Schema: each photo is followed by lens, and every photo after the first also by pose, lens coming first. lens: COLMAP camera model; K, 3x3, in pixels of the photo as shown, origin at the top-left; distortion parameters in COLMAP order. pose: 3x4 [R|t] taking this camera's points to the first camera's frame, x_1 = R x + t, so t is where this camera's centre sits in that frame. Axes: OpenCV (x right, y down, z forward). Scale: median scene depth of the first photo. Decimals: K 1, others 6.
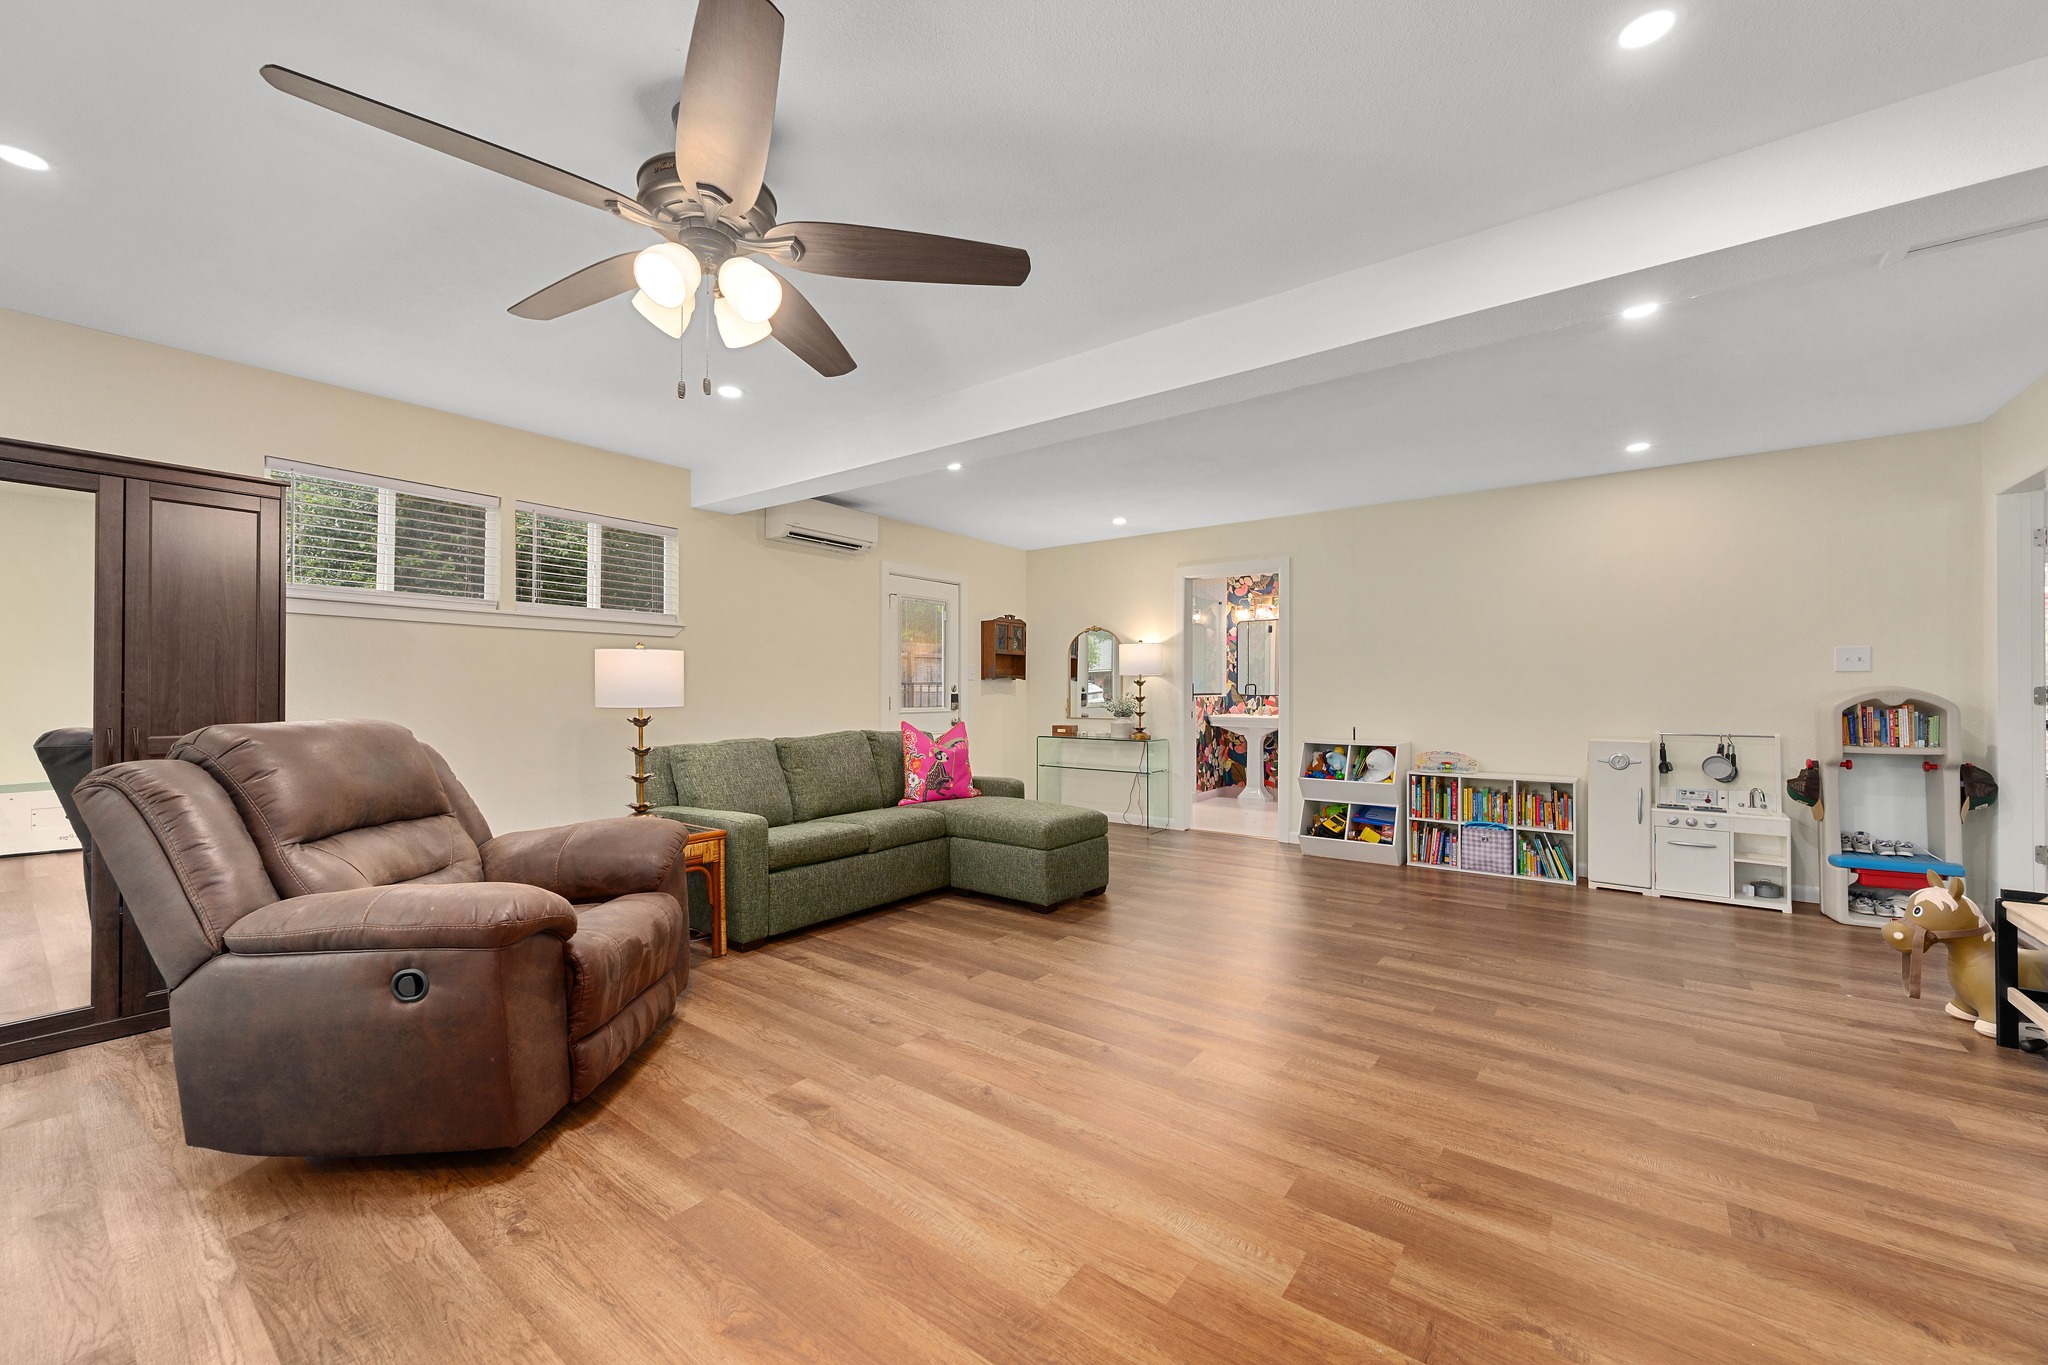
lens RADIAL K [[816.5, 0, 1016.7], [0, 816.5, 689.2], [0, 0, 1]] dist [0.000451, 0.000020]
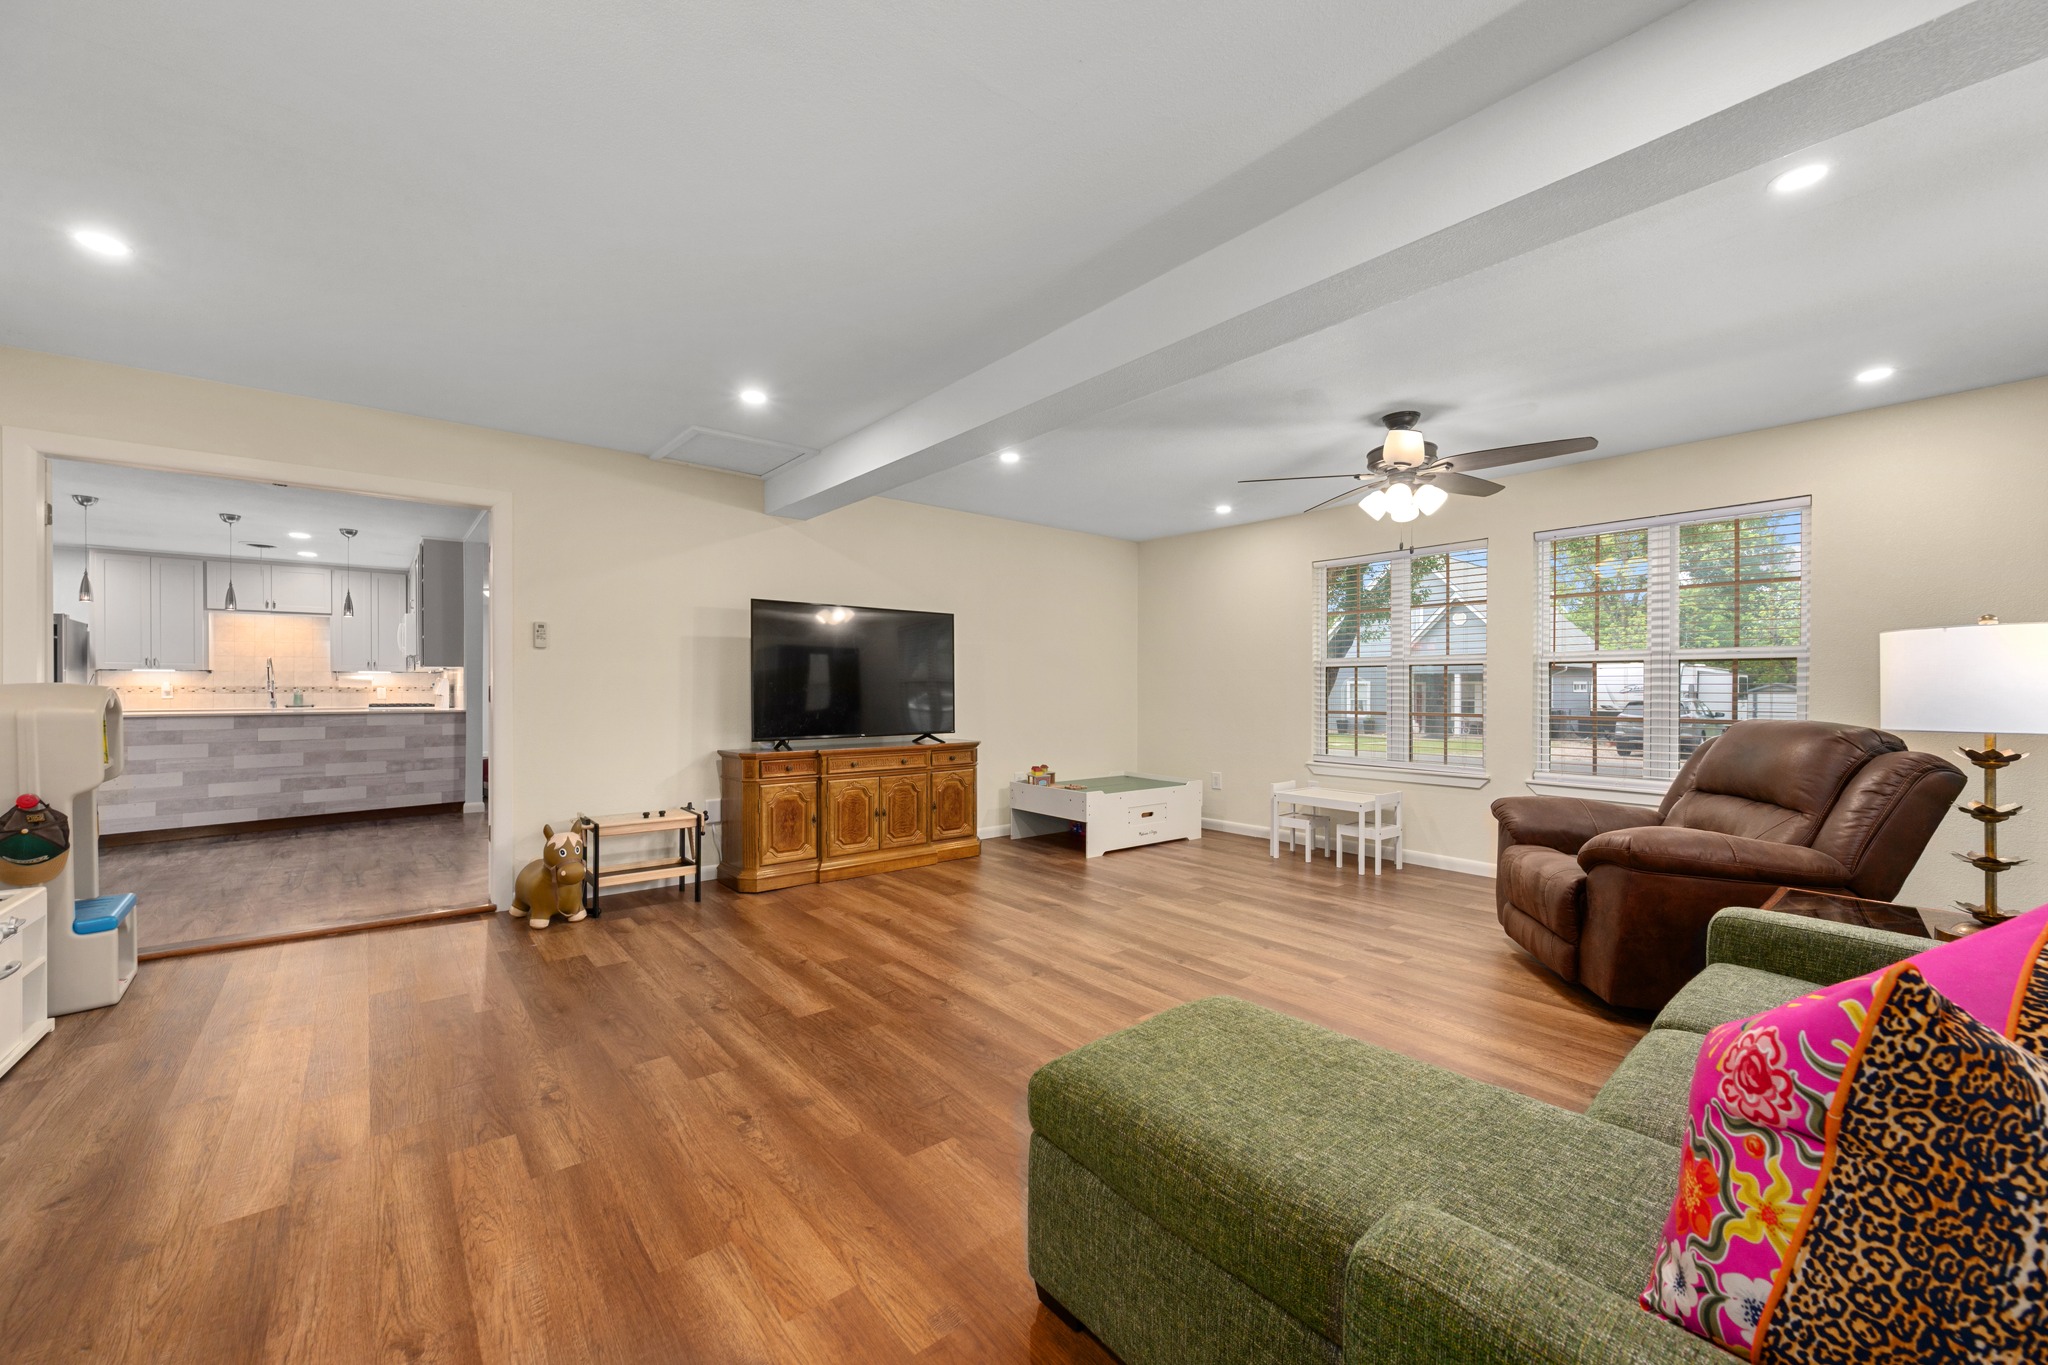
lens RADIAL K [[816.5, 0, 1018.8], [0, 816.5, 691.8], [0, 0, 1]] dist [0.000451, 0.000020]
pose [[-0.976195, -0.005591, 0.216822, 0.076476], [-0.005356, 0.999984, 0.001669, -0.002414], [-0.216827, 0.000467, -0.976210, 2.232208]]
